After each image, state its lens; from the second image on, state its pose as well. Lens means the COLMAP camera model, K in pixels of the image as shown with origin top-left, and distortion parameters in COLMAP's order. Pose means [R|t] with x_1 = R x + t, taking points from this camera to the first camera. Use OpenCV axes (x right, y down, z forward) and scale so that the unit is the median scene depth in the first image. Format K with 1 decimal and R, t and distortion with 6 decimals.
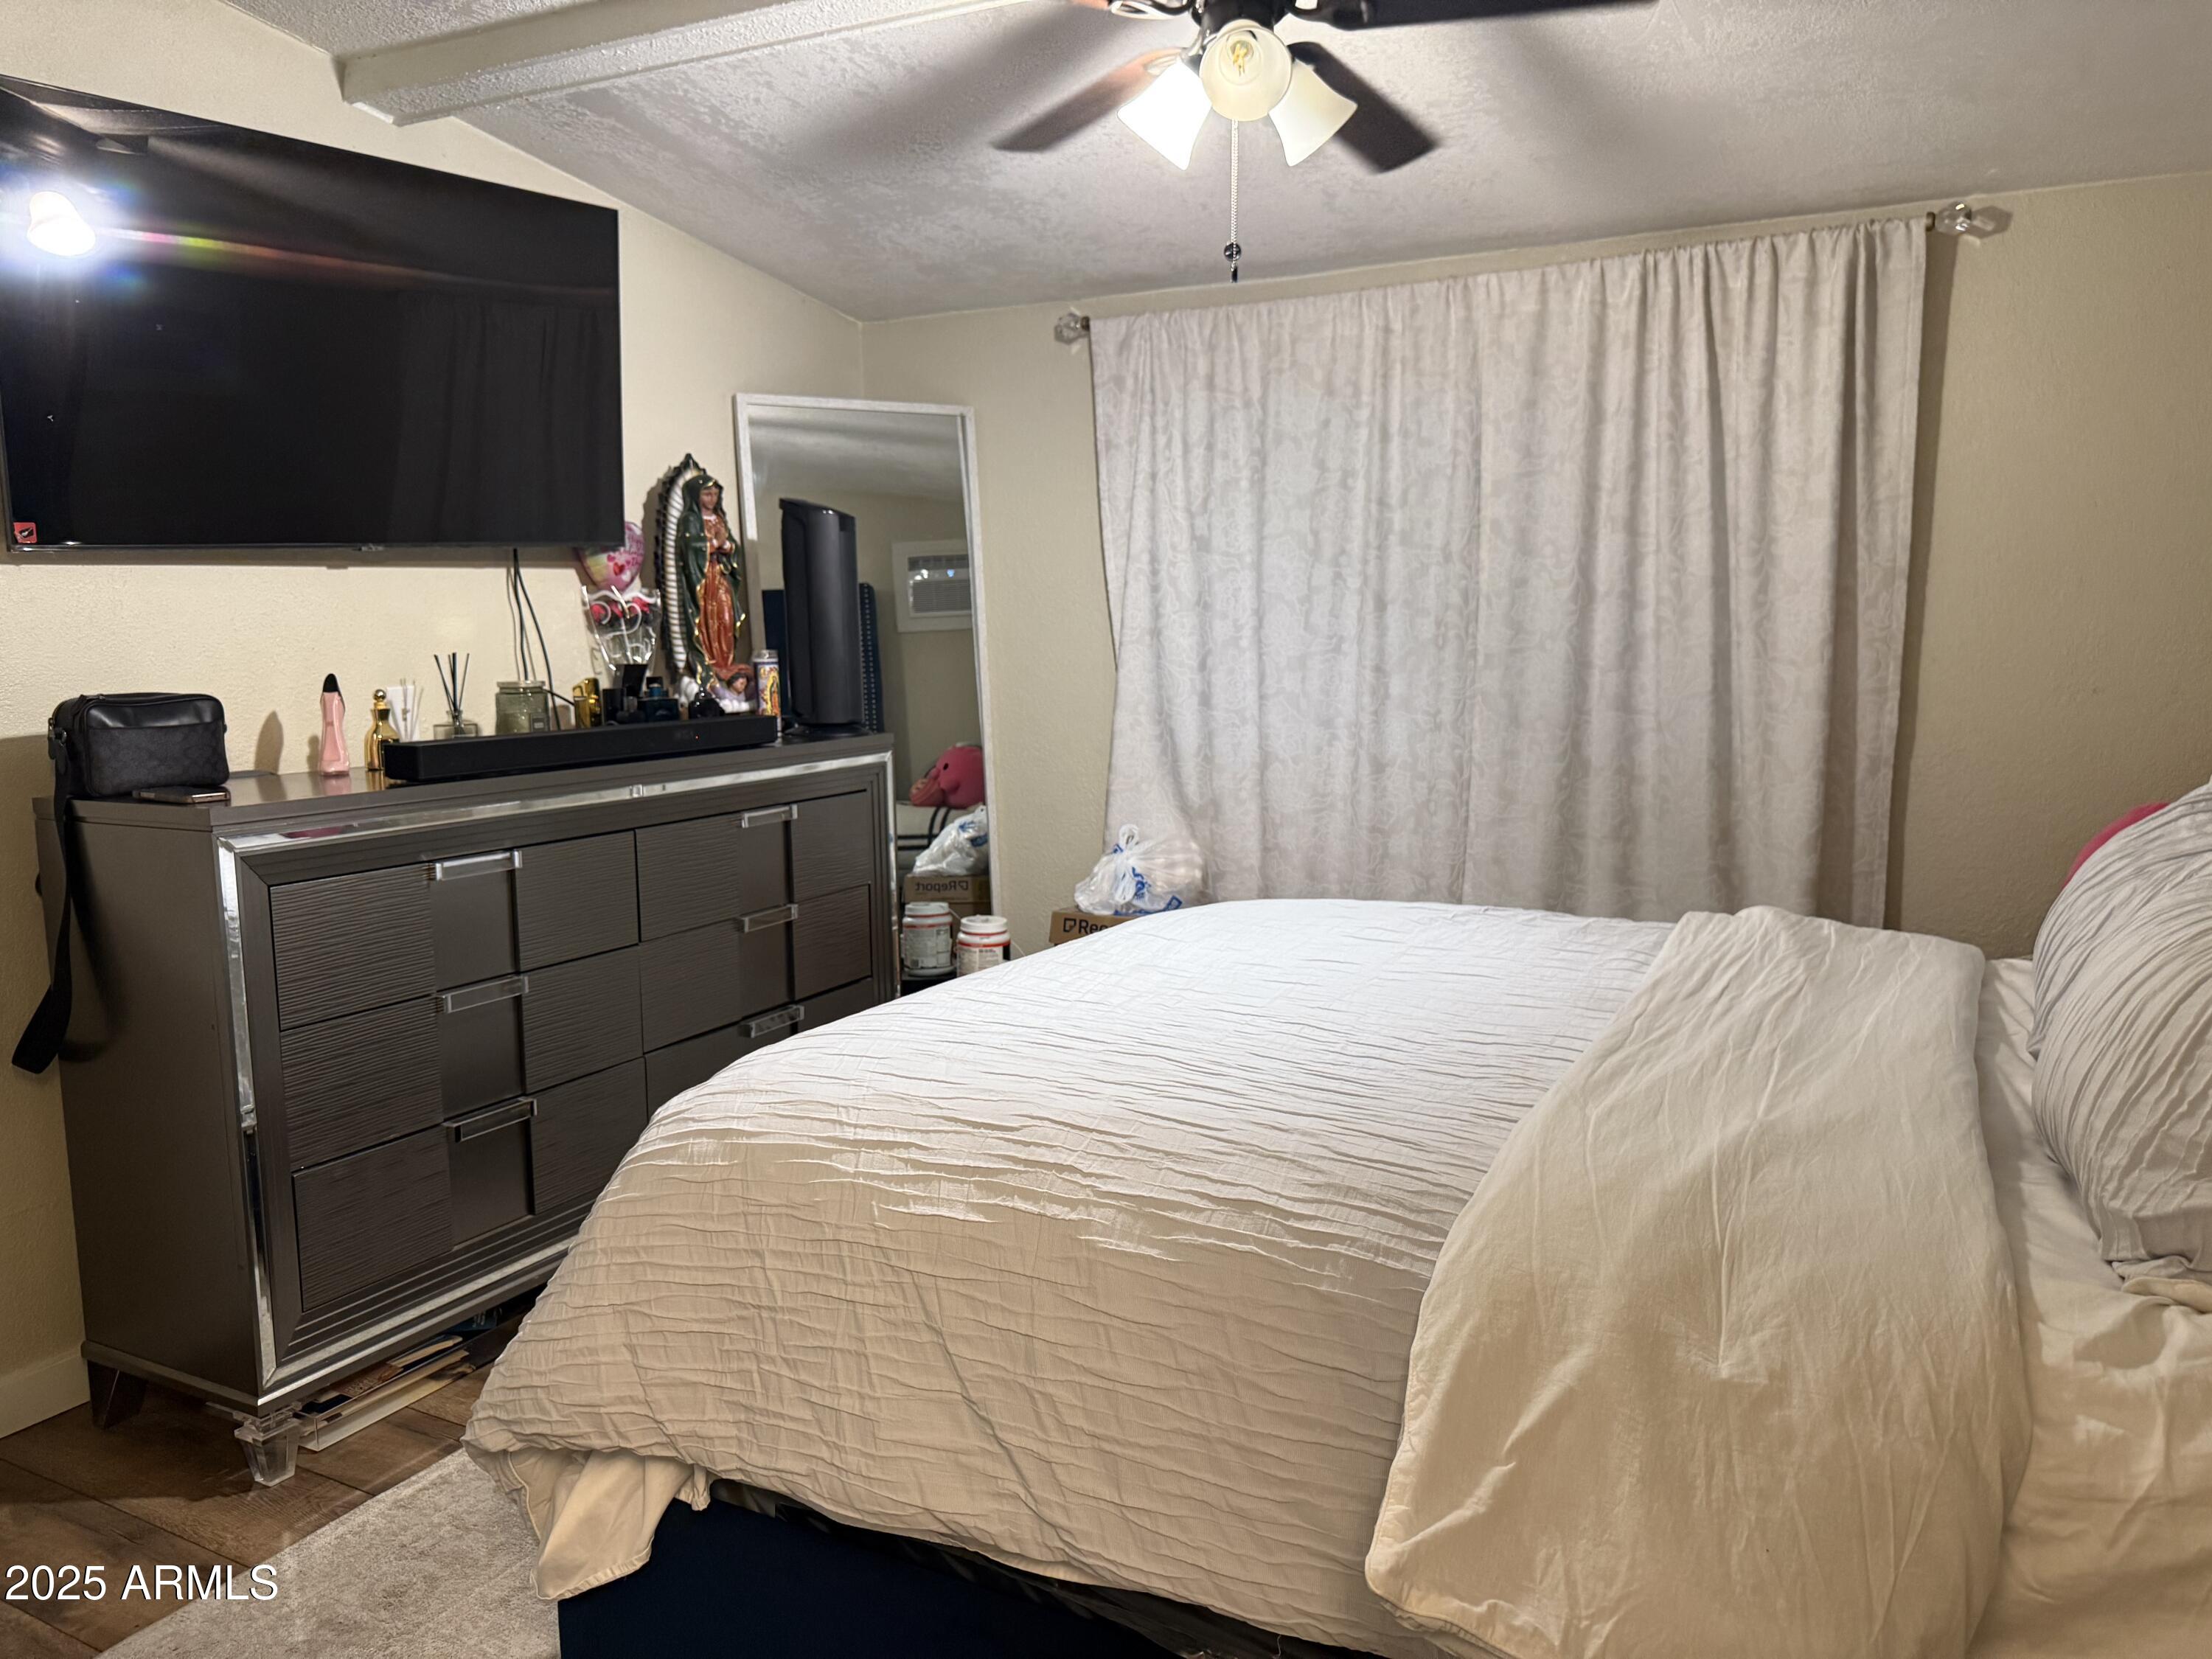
lens RADIAL K [[1534.7, 0, 1106.0], [0, 1534.7, 829.5], [0, 0, 1]] dist [0.137286, -0.238179]
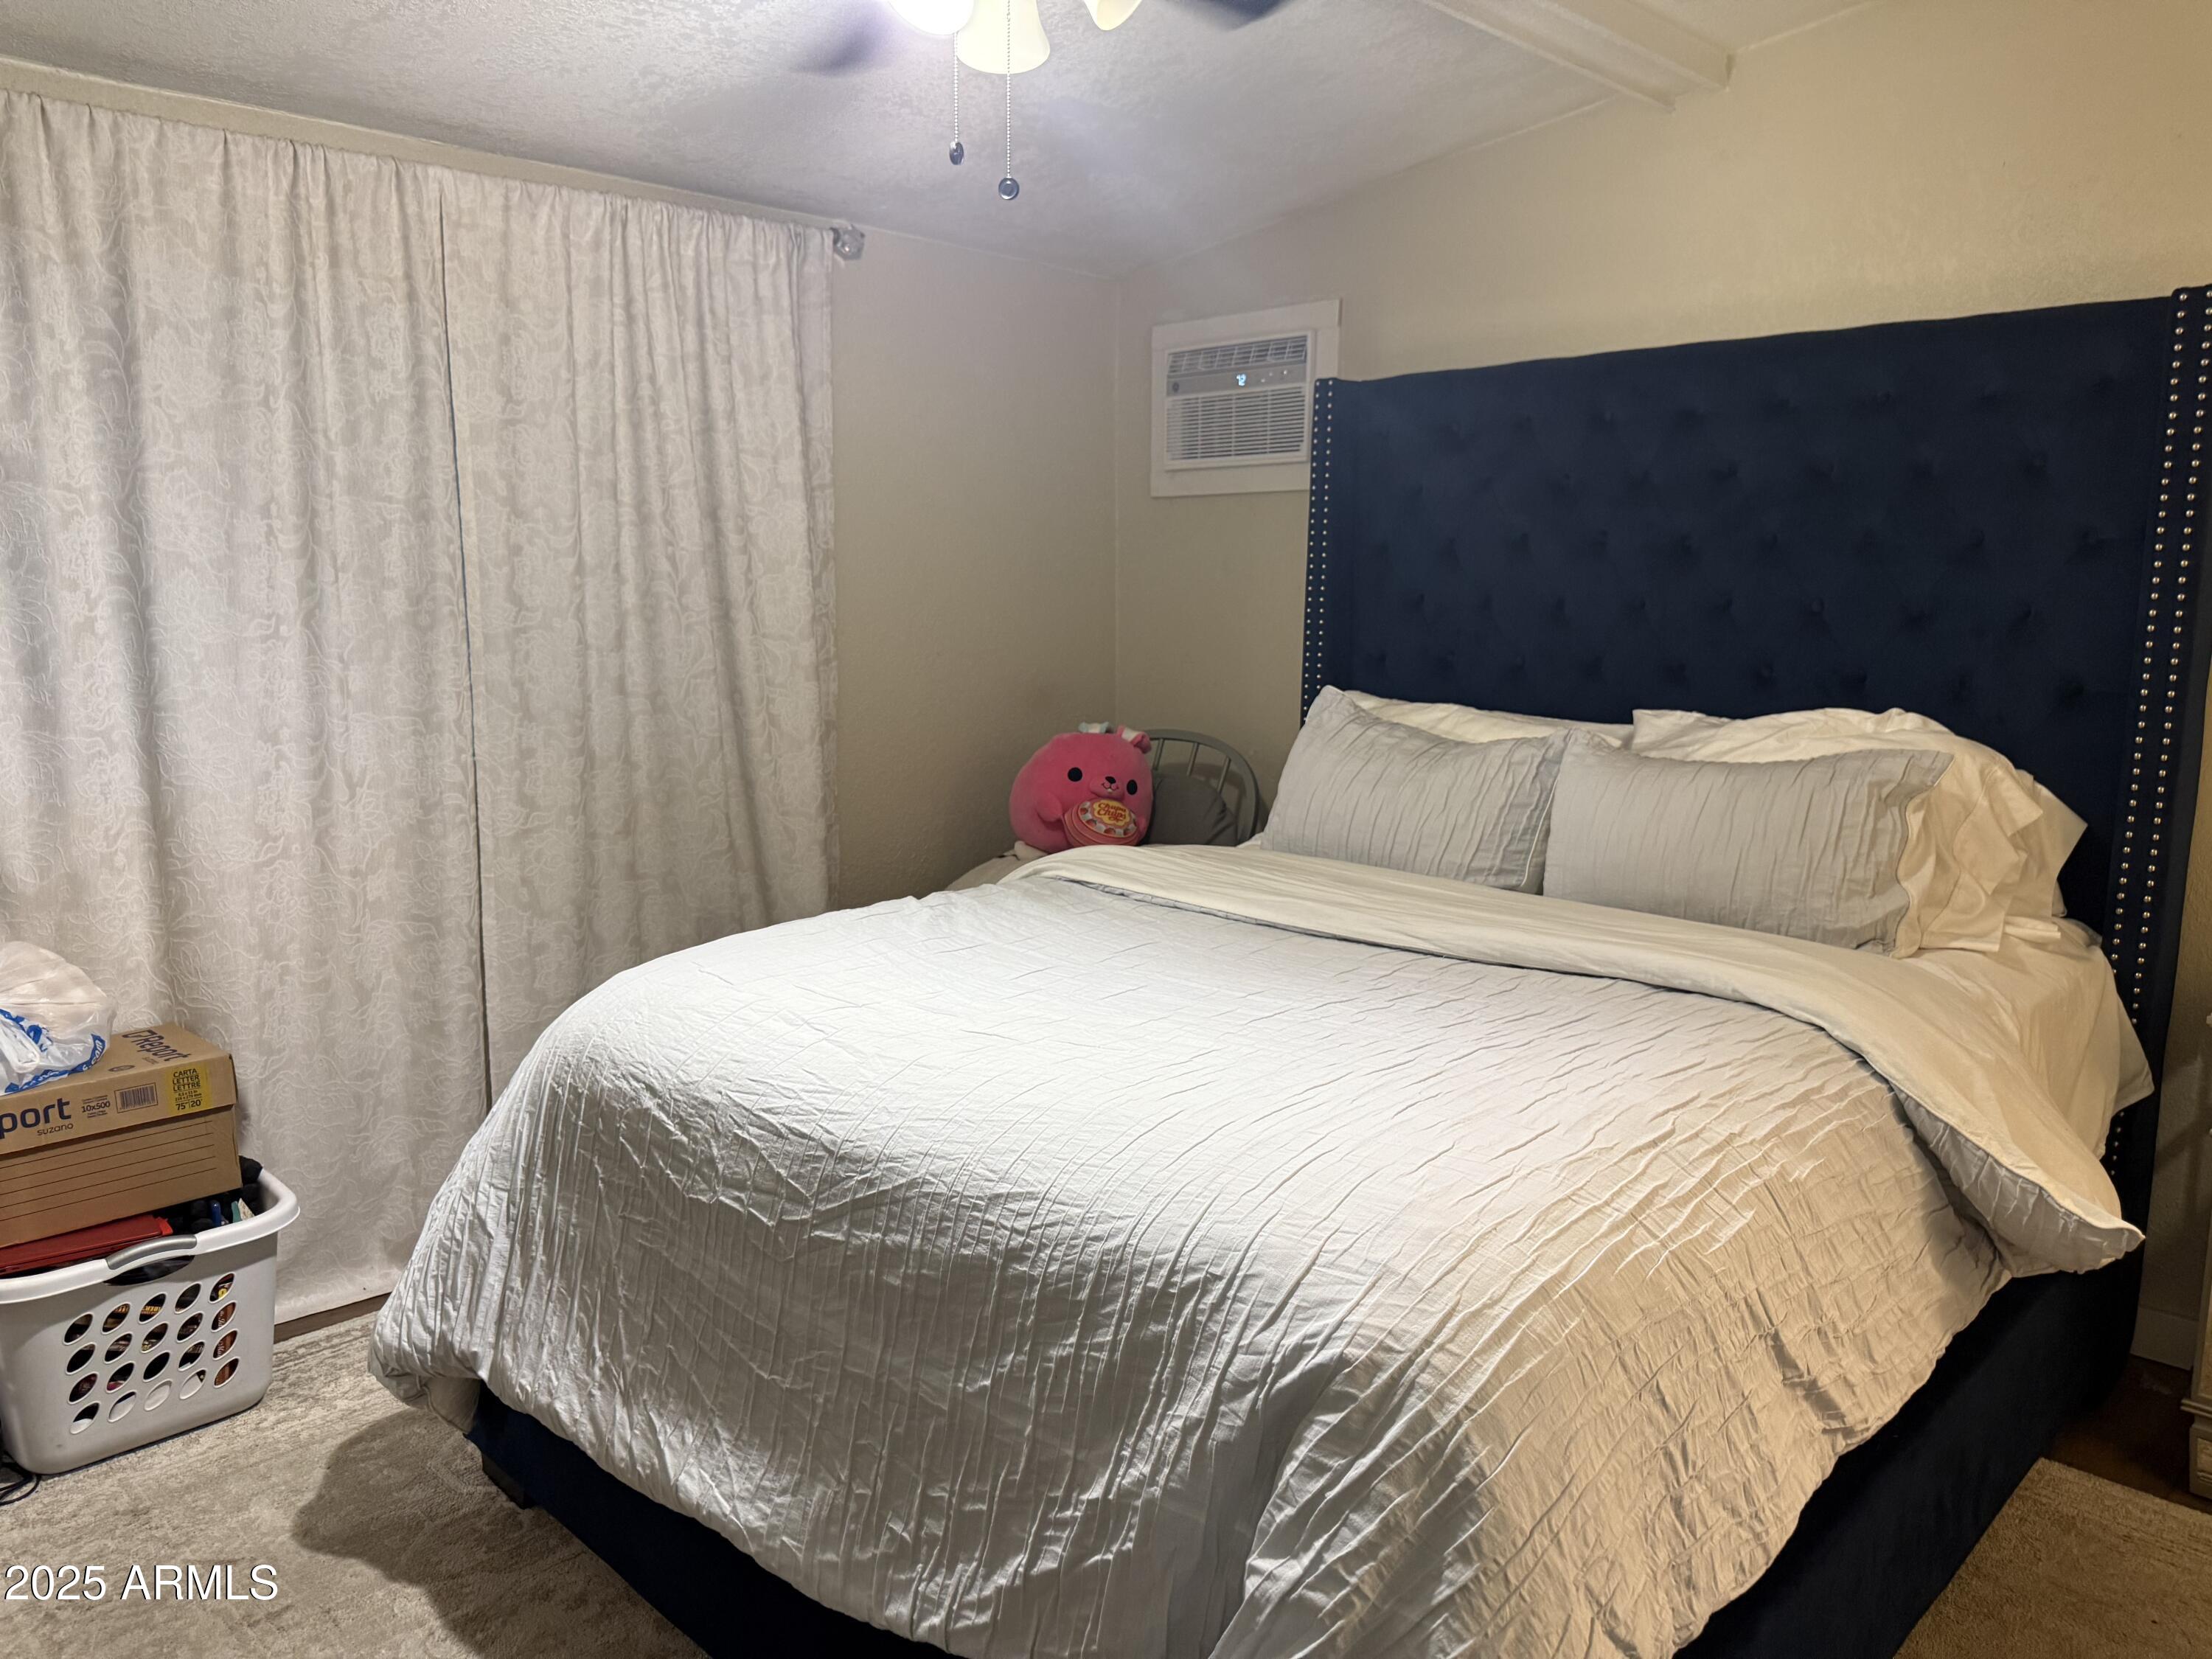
lens RADIAL K [[1570.9, 0, 1106.0], [0, 1570.9, 829.5], [0, 0, 1]] dist [-0.005177, -0.008730]
pose [[0.289383, -0.142095, 0.946608, -0.452943], [0.124416, 0.986115, 0.109990, -0.061091], [-0.949093, 0.085944, 0.303044, 0.435344]]
